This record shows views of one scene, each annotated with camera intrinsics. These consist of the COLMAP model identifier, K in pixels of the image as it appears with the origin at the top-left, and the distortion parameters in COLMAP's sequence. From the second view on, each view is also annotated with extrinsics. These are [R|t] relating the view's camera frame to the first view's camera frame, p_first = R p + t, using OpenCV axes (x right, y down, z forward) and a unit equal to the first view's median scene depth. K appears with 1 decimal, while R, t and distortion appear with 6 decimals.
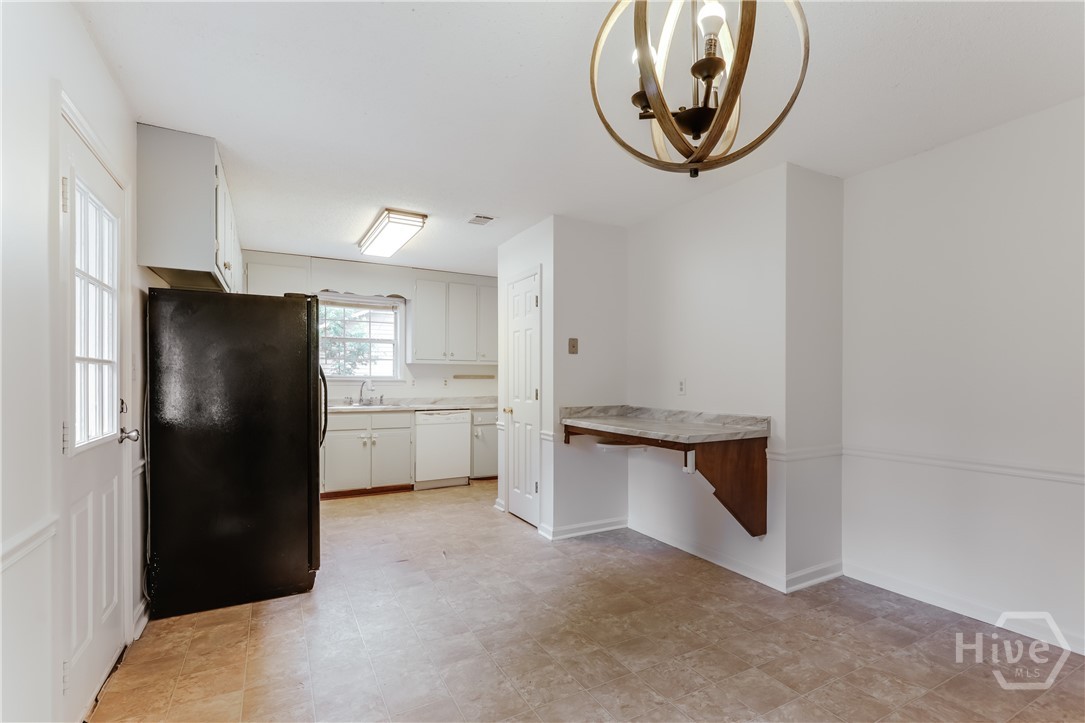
lens RADIAL K [[504.9, 0, 577.8], [0, 504.9, 382.7], [0, 0, 1]] dist [0.000703, 0.000440]
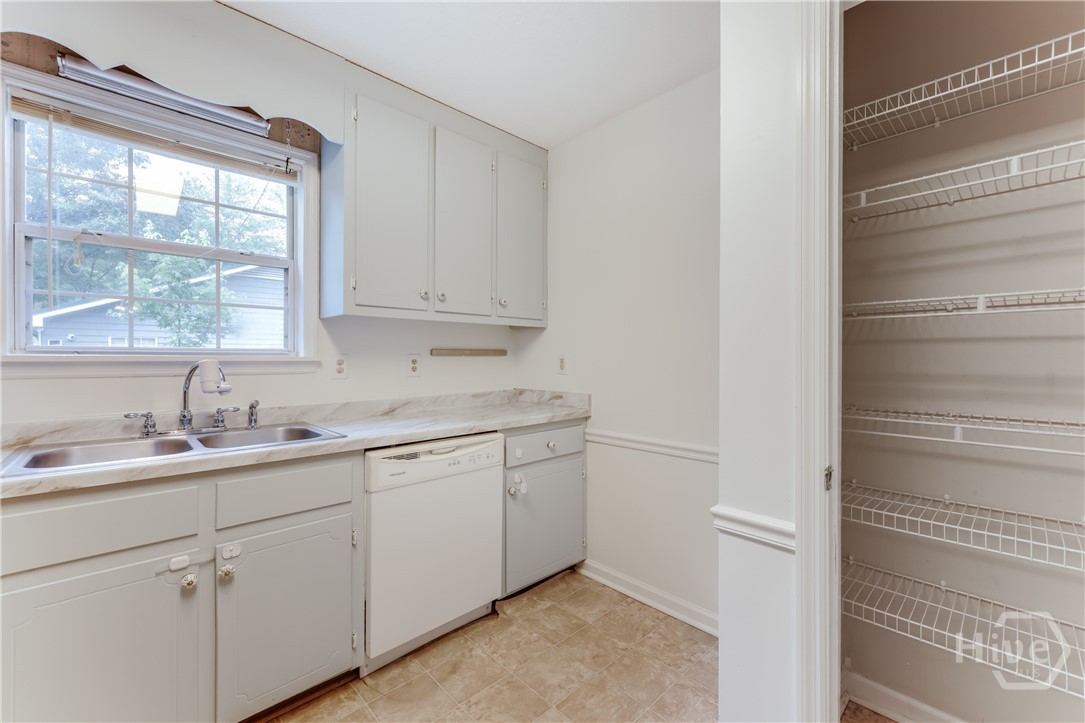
lens RADIAL K [[438.8, 0, 546.5], [0, 438.8, 357.6], [0, 0, 1]] dist [0.002817, 0.000126]
pose [[0.974195, -0.003400, 0.225680, -0.283216], [0.004452, 0.999981, -0.004153, -0.005004], [-0.225662, 0.005051, 0.974193, 0.717661]]
